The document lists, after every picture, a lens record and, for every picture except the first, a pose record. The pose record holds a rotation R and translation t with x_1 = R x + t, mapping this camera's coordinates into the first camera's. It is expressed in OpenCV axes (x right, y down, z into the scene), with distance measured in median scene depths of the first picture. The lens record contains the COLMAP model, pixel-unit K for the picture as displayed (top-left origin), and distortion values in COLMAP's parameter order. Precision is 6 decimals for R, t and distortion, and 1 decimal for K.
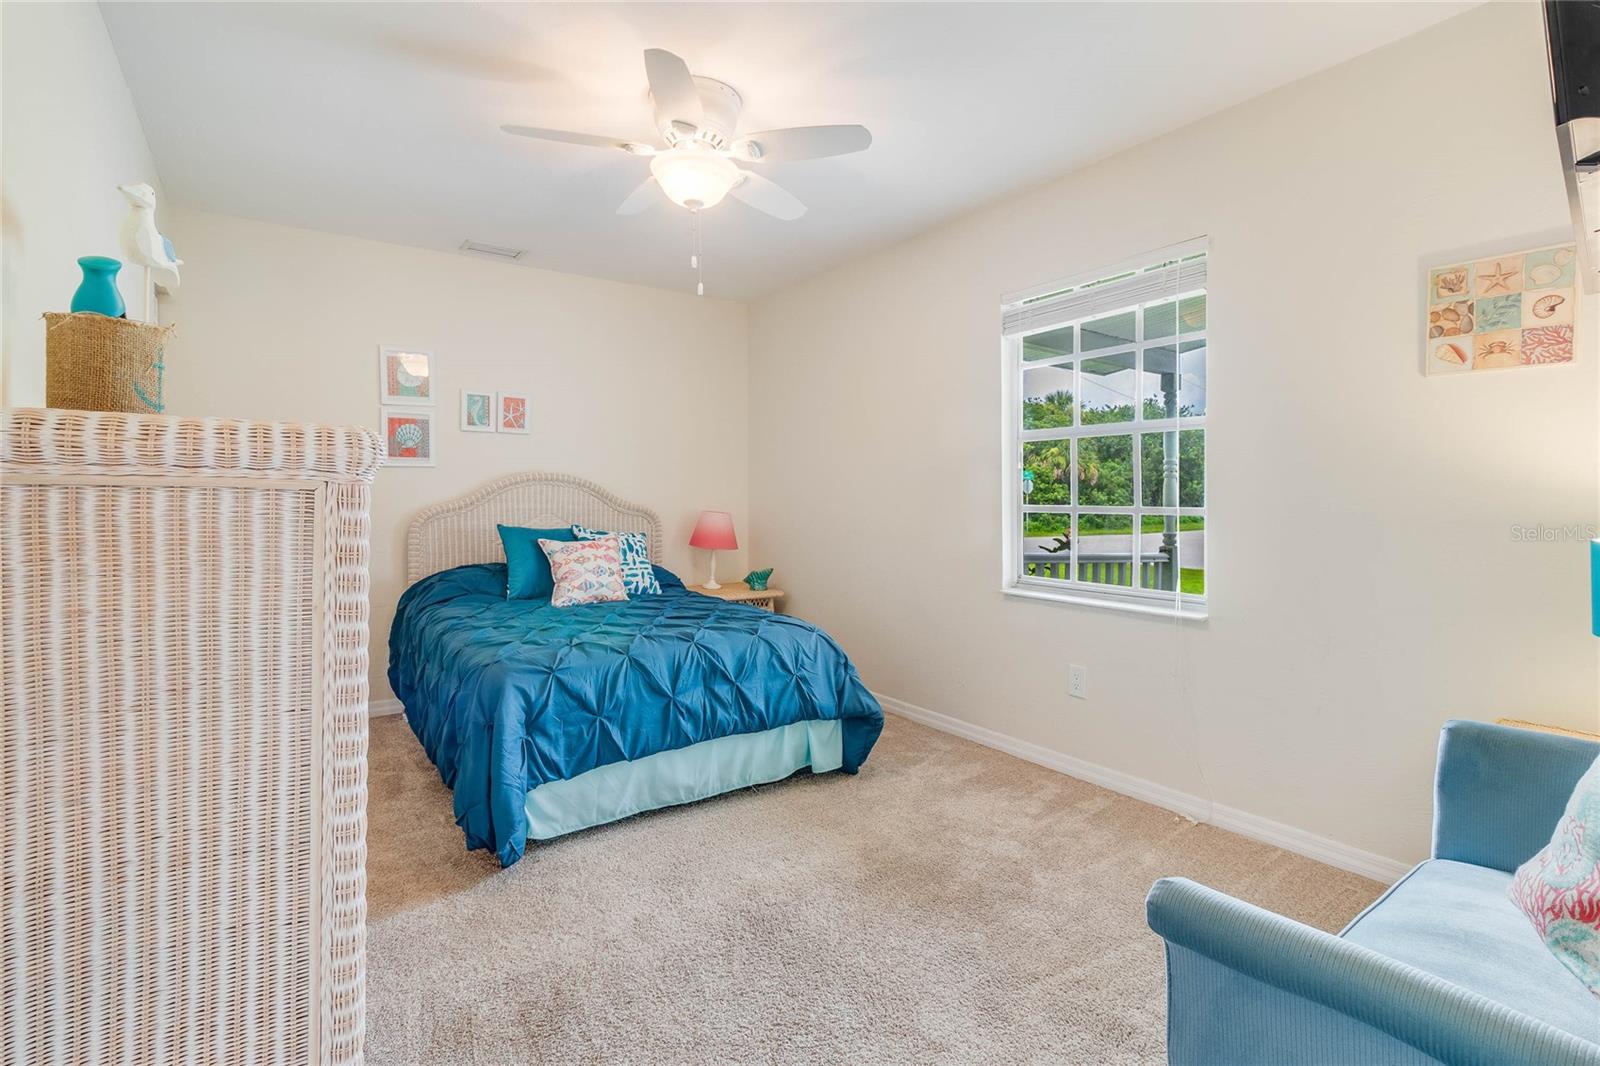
lens RADIAL K [[750.3, 0, 800.1], [0, 750.3, 502.2], [0, 0, 1]] dist [0.001874, 0.000043]
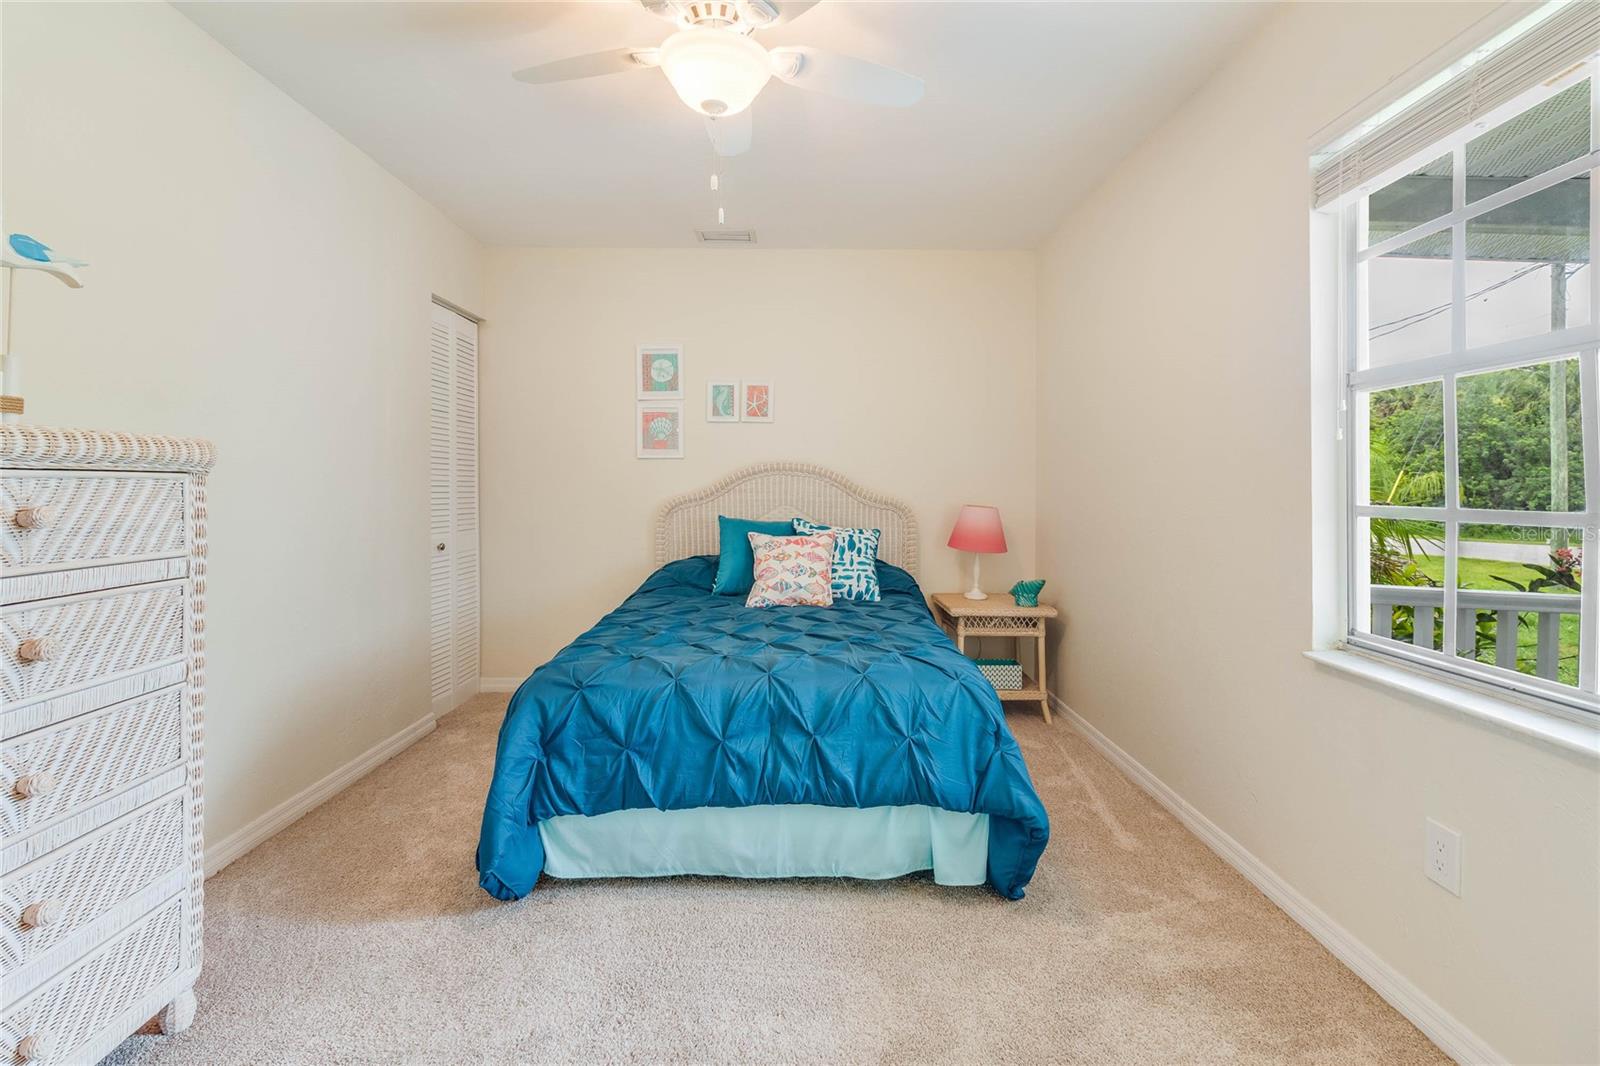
lens RADIAL K [[737.5, 0, 802.7], [0, 737.5, 489.1], [0, 0, 1]] dist [0.003144, 0.000163]
pose [[0.828365, 0.003836, -0.560176, 0.293663], [-0.007079, 0.999968, -0.003620, -0.002891], [0.560144, 0.006964, 0.828366, 0.349269]]
